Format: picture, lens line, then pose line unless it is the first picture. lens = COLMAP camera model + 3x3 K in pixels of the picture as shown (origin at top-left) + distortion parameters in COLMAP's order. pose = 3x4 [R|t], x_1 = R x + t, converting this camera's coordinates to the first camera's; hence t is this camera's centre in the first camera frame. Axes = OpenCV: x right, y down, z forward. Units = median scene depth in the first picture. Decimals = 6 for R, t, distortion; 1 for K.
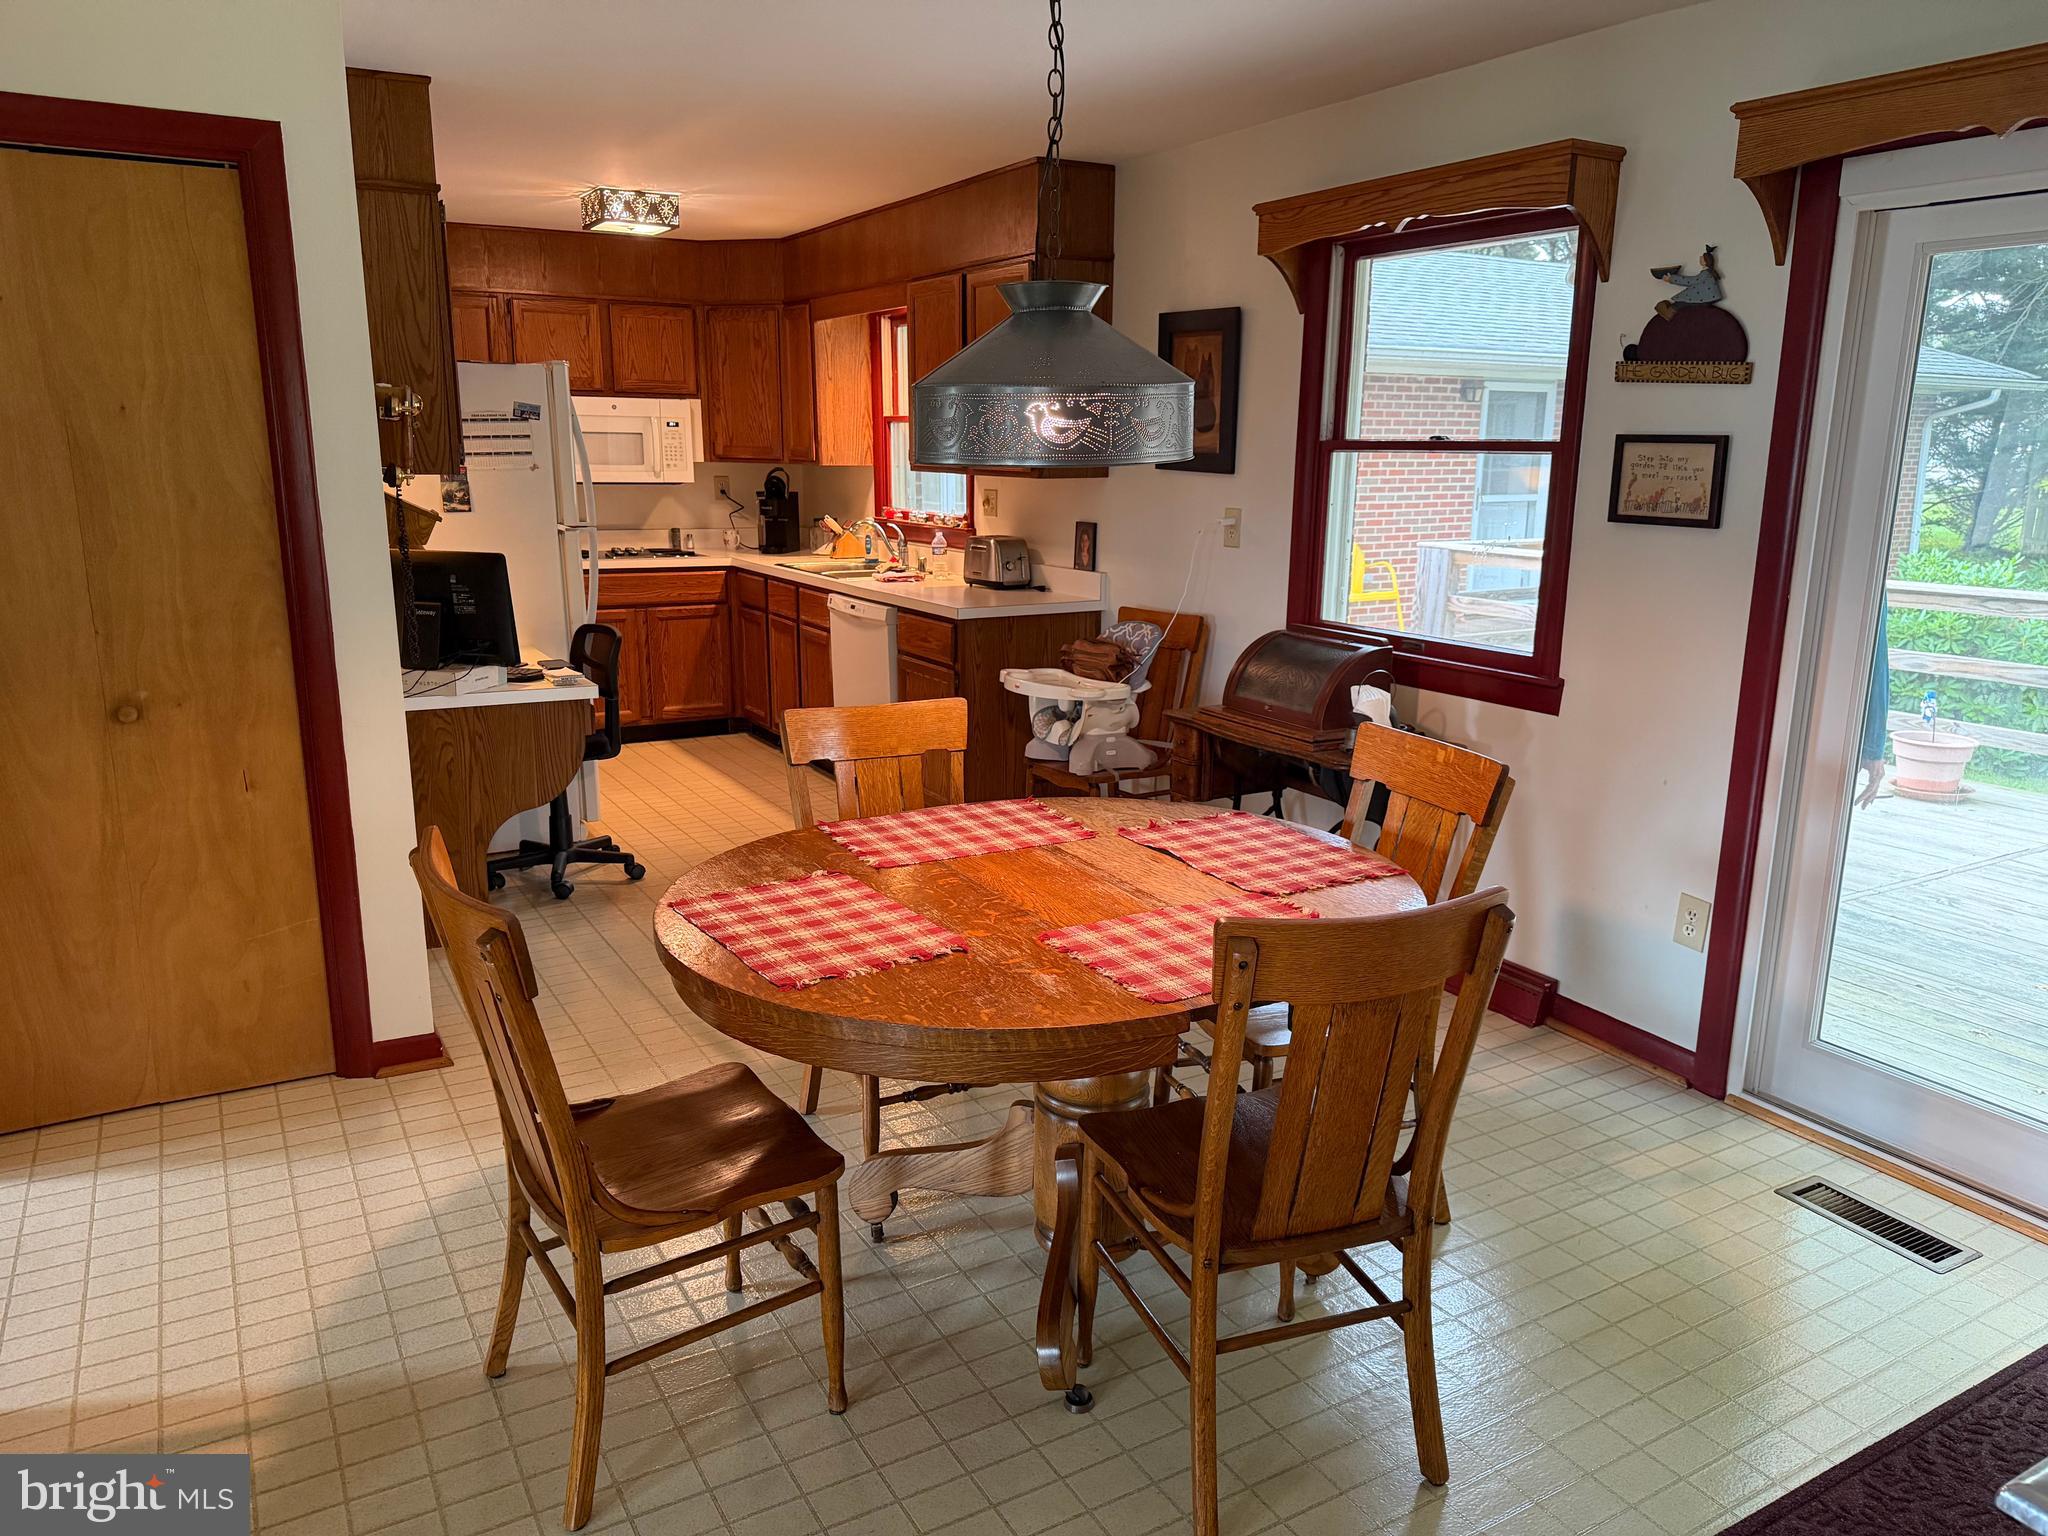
lens RADIAL K [[1430.5, 0, 1044.2], [0, 1430.5, 746.8], [0, 0, 1]] dist [0.041682, -0.014318]
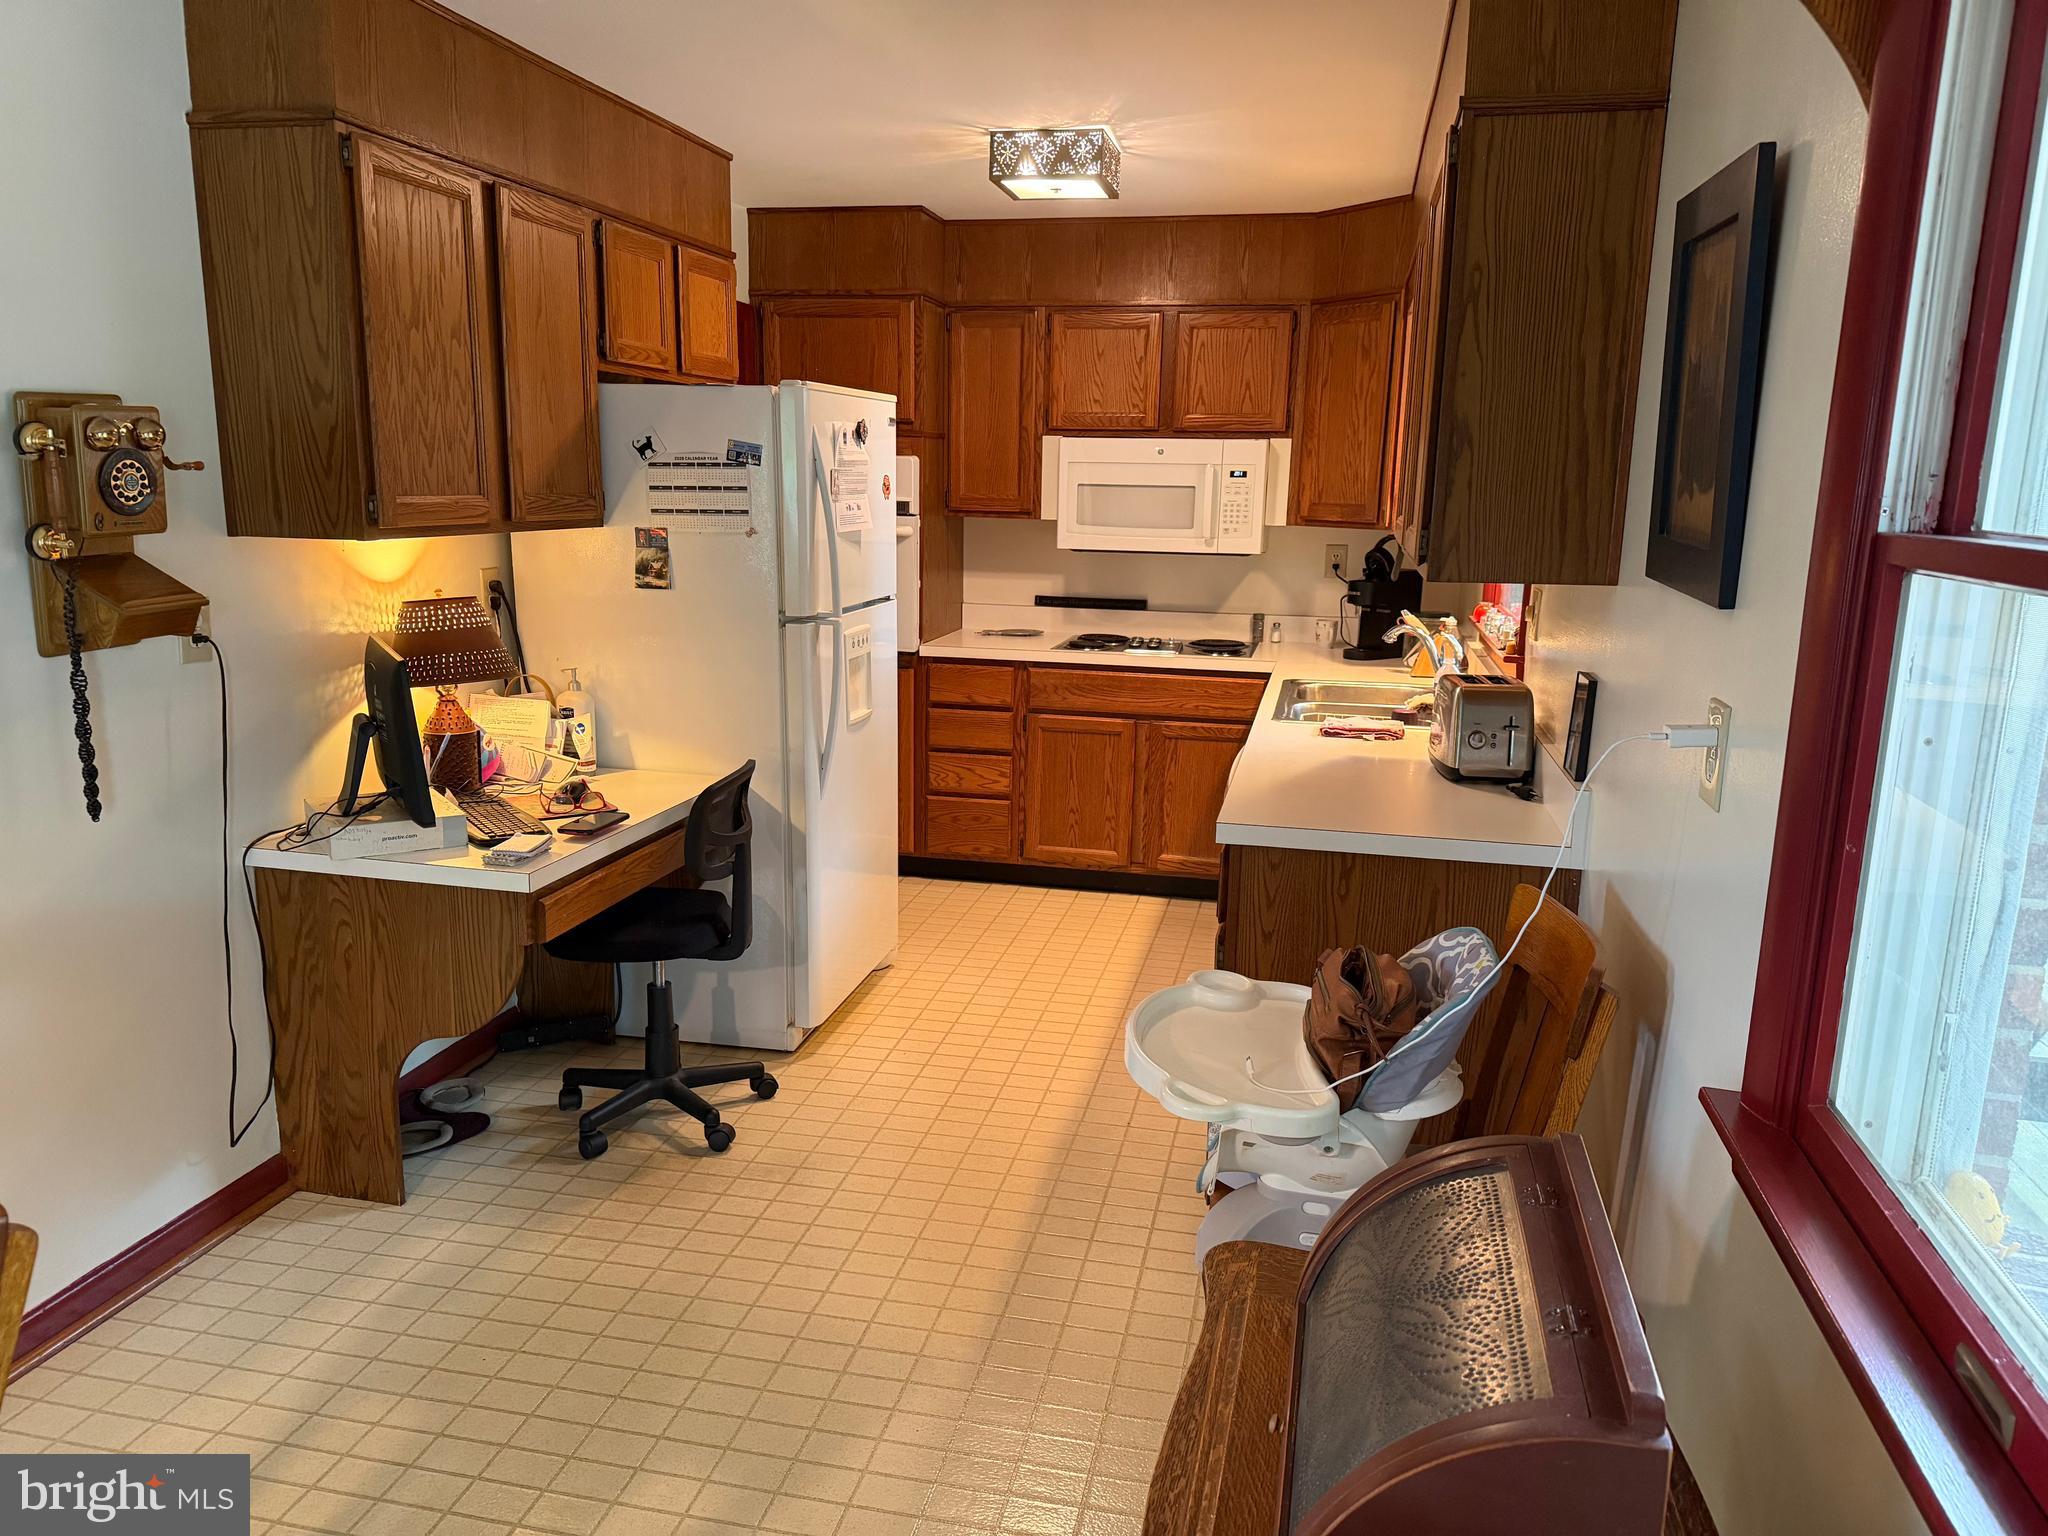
lens RADIAL K [[1430.5, 0, 1019.5], [0, 1430.5, 764.4], [0, 0, 1]] dist [0.041682, -0.014318]
pose [[0.733305, 0.142149, -0.664873, 0.267205], [-0.155954, 0.986994, 0.039014, -0.149296], [0.661772, 0.075081, 0.745936, 0.658511]]
